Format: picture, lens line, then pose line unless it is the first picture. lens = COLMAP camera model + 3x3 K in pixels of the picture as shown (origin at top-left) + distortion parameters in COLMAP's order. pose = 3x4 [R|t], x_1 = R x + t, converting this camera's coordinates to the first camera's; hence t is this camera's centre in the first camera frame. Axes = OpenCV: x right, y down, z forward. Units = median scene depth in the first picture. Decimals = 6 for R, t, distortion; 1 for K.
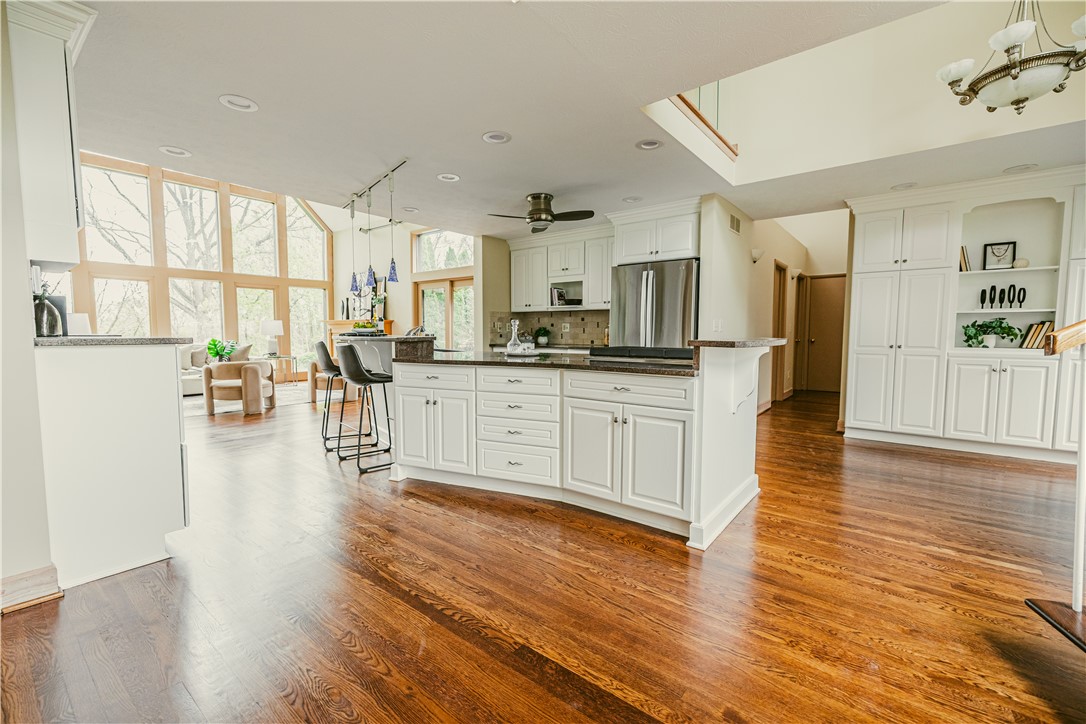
lens RADIAL K [[456.3, 0, 542.3], [0, 456.3, 364.4], [0, 0, 1]] dist [0.004479, -0.001116]
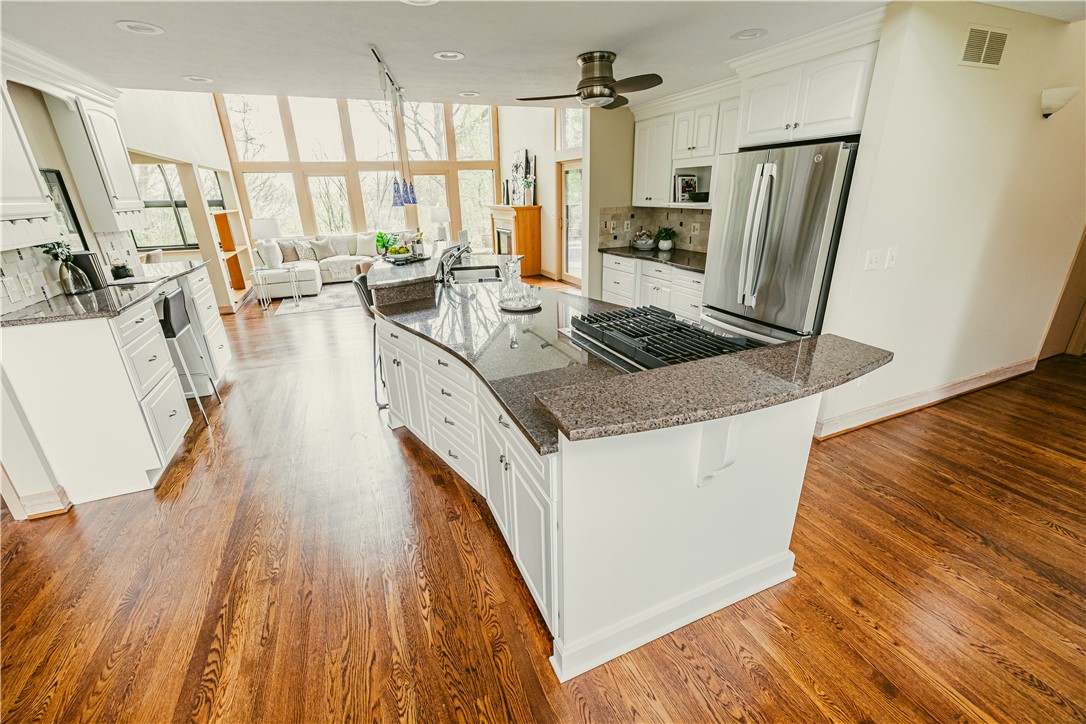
lens RADIAL K [[456.3, 0, 537.4], [0, 456.3, 362.2], [0, 0, 1]] dist [0.004479, -0.001116]
pose [[0.878309, 0.144688, -0.455675, 0.208702], [-0.007353, 0.957082, 0.289724, -0.091829], [0.478038, -0.251117, 0.841677, 0.194303]]
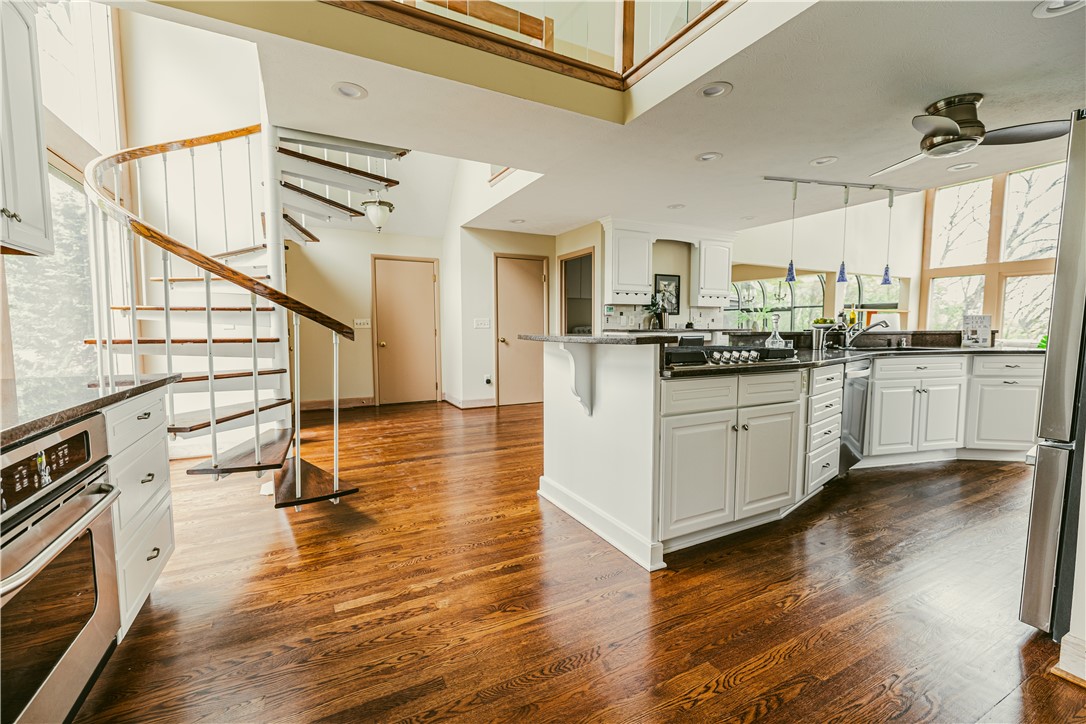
lens RADIAL K [[456.3, 0, 539.6], [0, 456.3, 360.4], [0, 0, 1]] dist [0.004479, -0.001116]
pose [[-0.406934, 0.068068, -0.910918, 0.862668], [-0.064946, 0.992540, 0.103180, -0.061480], [0.911146, 0.101148, -0.399477, 0.842929]]
